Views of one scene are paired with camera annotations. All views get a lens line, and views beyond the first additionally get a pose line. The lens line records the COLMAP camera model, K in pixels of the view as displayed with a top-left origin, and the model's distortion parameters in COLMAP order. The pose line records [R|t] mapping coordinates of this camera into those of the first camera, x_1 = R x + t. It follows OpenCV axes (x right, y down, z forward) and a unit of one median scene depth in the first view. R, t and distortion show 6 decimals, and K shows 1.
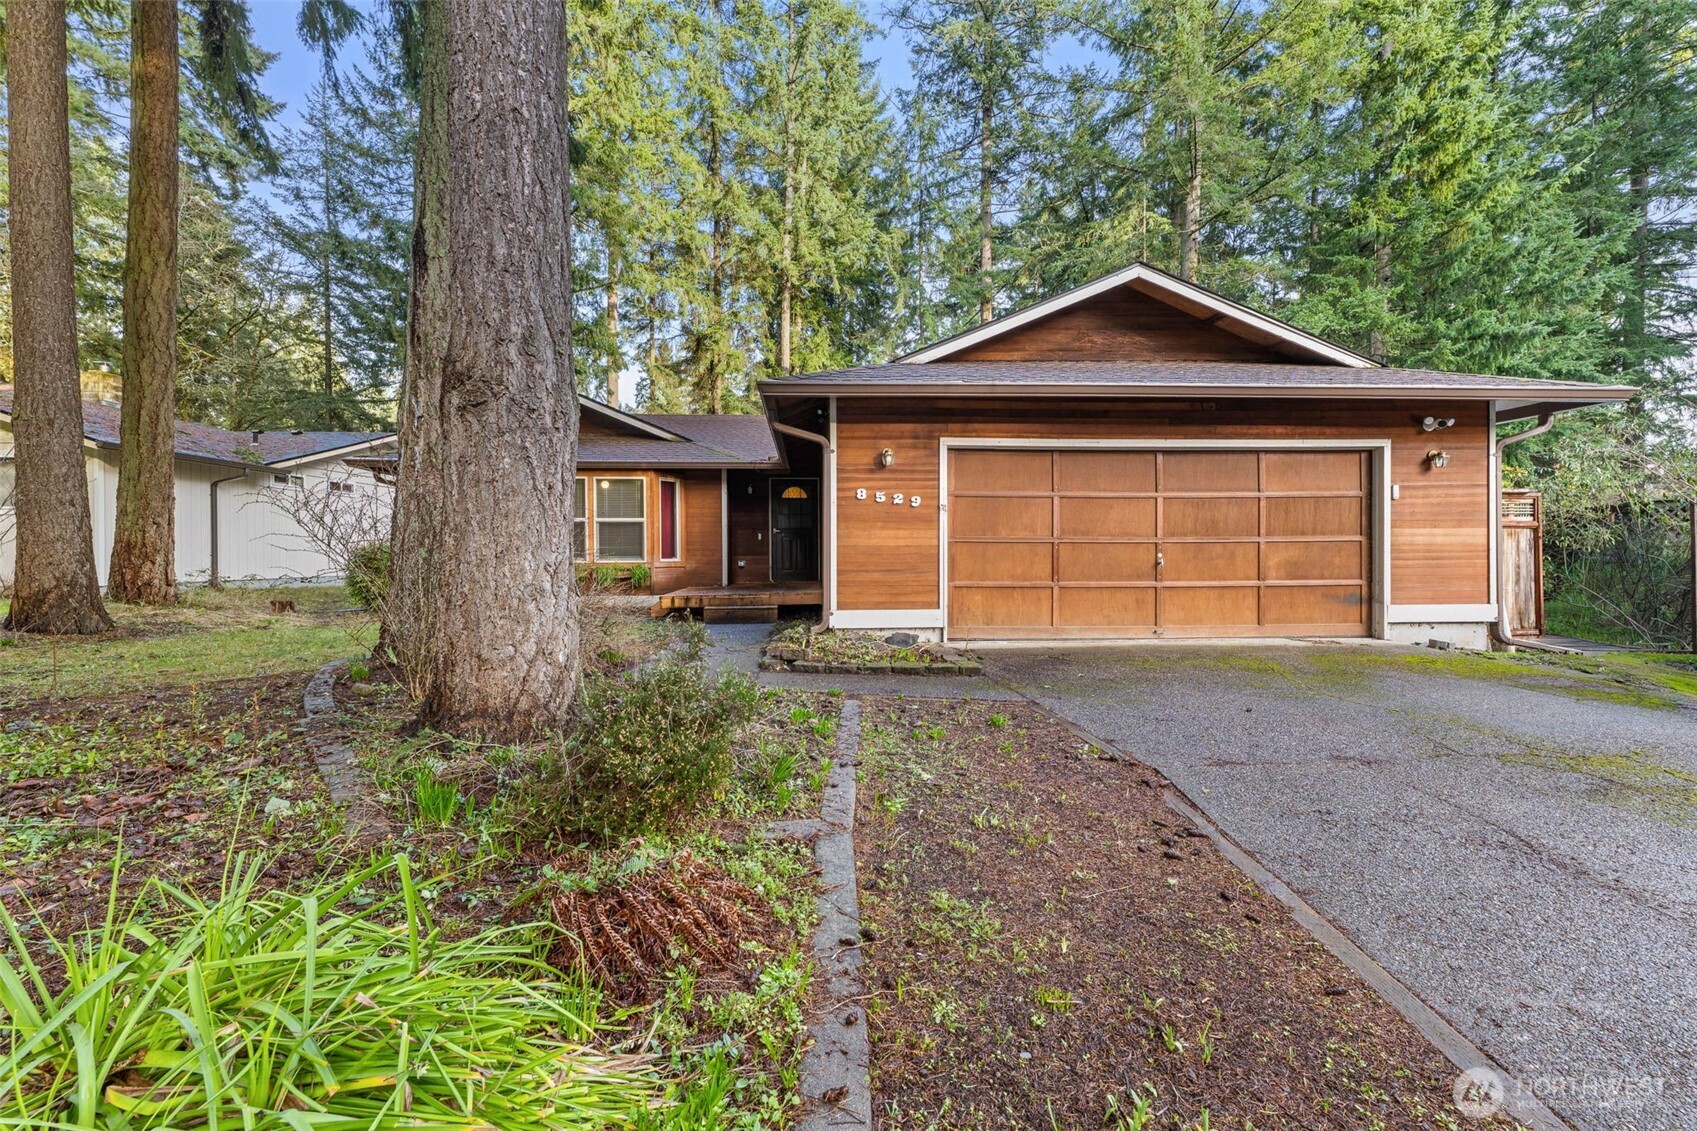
lens RADIAL K [[661.7, 0, 829.0], [0, 661.7, 561.7], [0, 0, 1]] dist [0.023921, 0.000053]
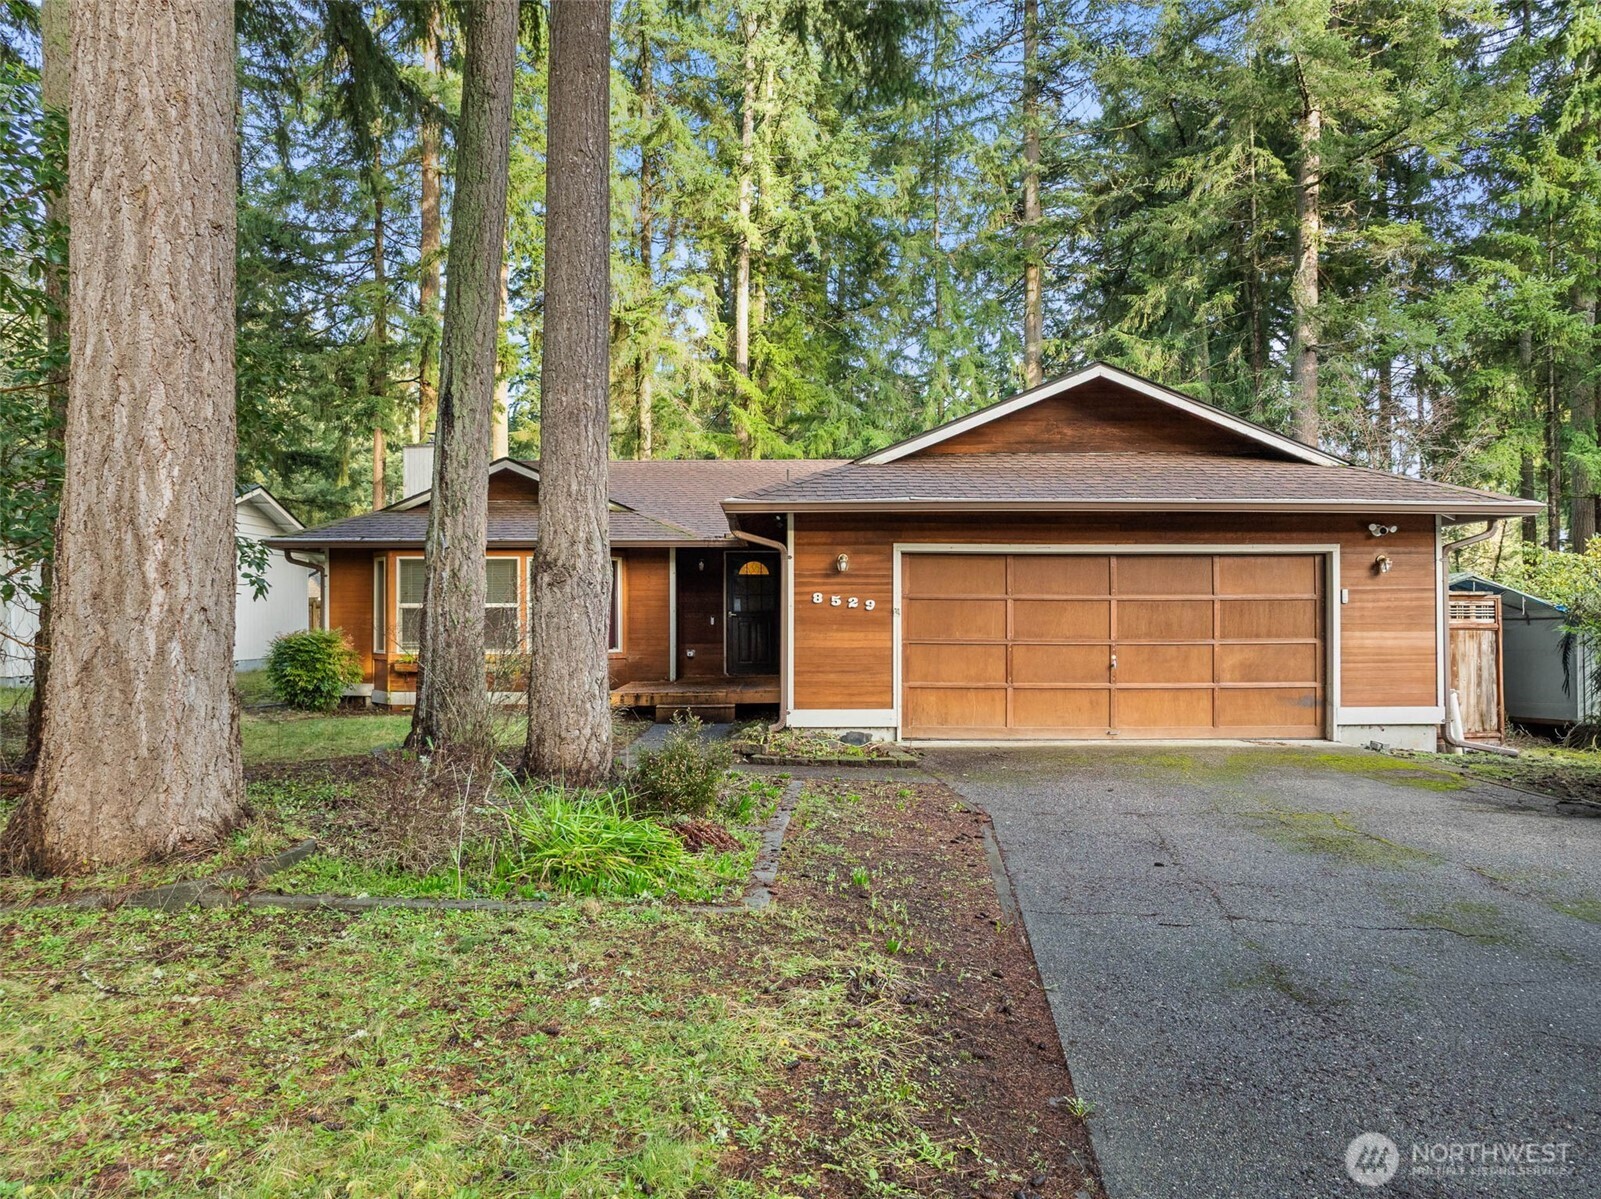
lens RADIAL K [[1350.2, 0, 750.3], [0, 1350.2, 599.6], [0, 0, 1]] dist [-0.009170, 0.000910]
pose [[0.998486, 0.002670, -0.054936, 0.057581], [-0.003134, 0.999960, -0.008356, -0.078394], [0.054912, 0.008516, 0.998455, -1.080614]]
